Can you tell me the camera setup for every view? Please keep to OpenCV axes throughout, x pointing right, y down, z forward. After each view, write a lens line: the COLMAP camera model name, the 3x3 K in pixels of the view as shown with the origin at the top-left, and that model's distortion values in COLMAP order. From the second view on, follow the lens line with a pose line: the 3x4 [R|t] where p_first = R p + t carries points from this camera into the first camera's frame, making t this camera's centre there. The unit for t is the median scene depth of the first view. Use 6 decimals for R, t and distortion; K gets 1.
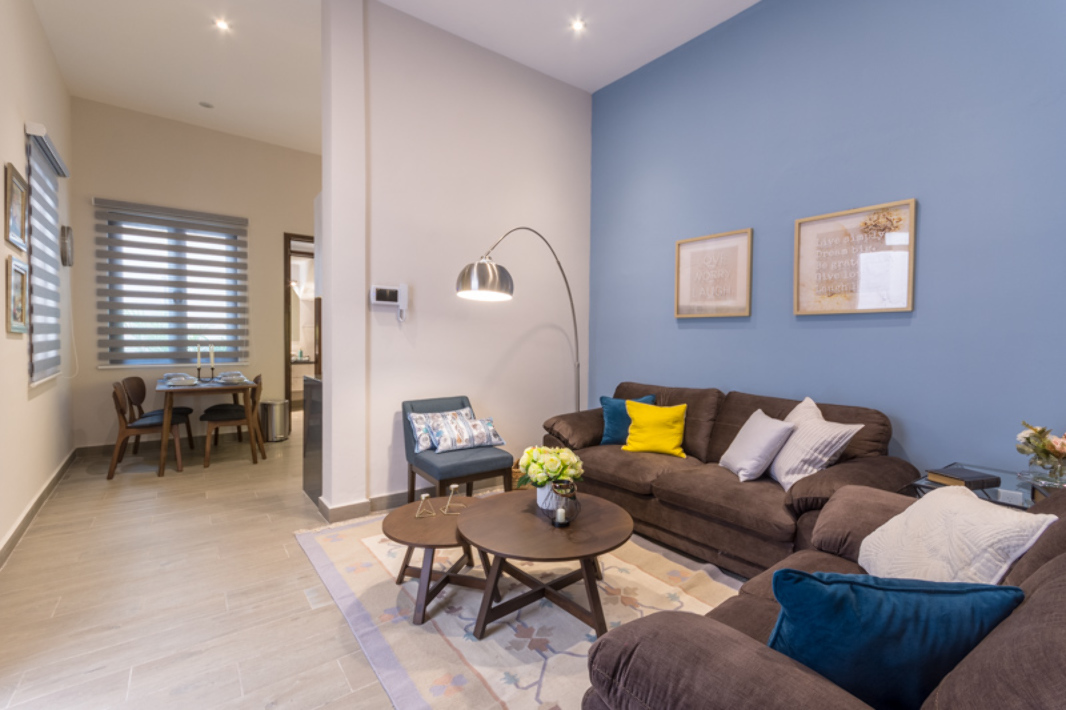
lens RADIAL K [[475.7, 0, 565.8], [0, 475.7, 359.9], [0, 0, 1]] dist [-0.001436, -0.000091]
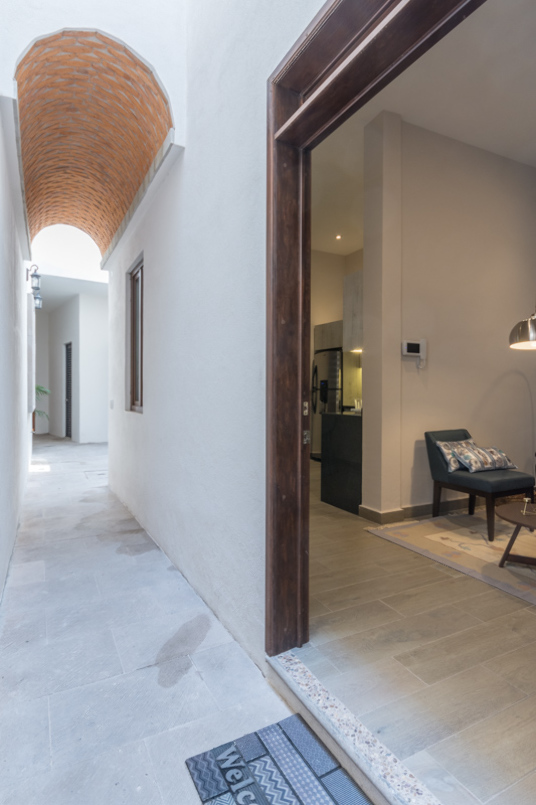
lens RADIAL K [[442.2, 0, 245.2], [0, 442.2, 399.7], [0, 0, 1]] dist [0.003659, 0.000455]
pose [[0.976782, -0.006734, -0.214132, -0.589950], [0.000745, 0.999607, -0.028036, 0.036357], [0.214236, 0.027225, 0.976402, -0.262543]]
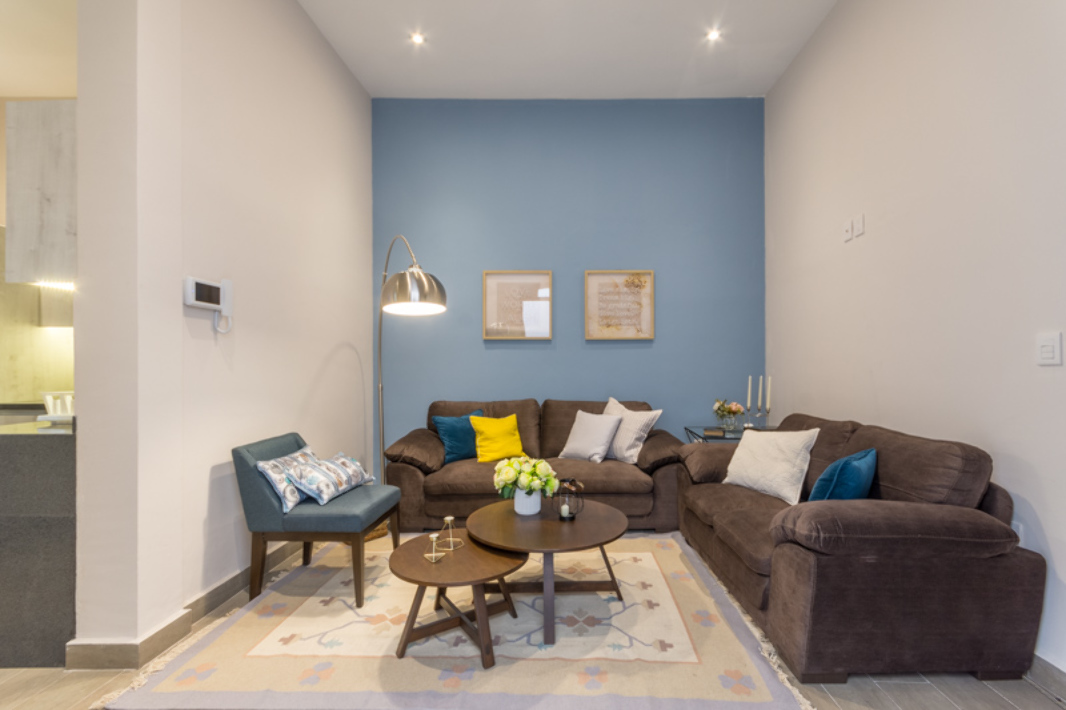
lens RADIAL K [[475.7, 0, 565.8], [0, 475.7, 359.9], [0, 0, 1]] dist [-0.001436, -0.000091]
pose [[0.622211, -0.006217, 0.782825, -0.617398], [0.046513, 0.998495, -0.029040, 0.001811], [-0.781467, 0.054480, 0.621564, 0.192200]]
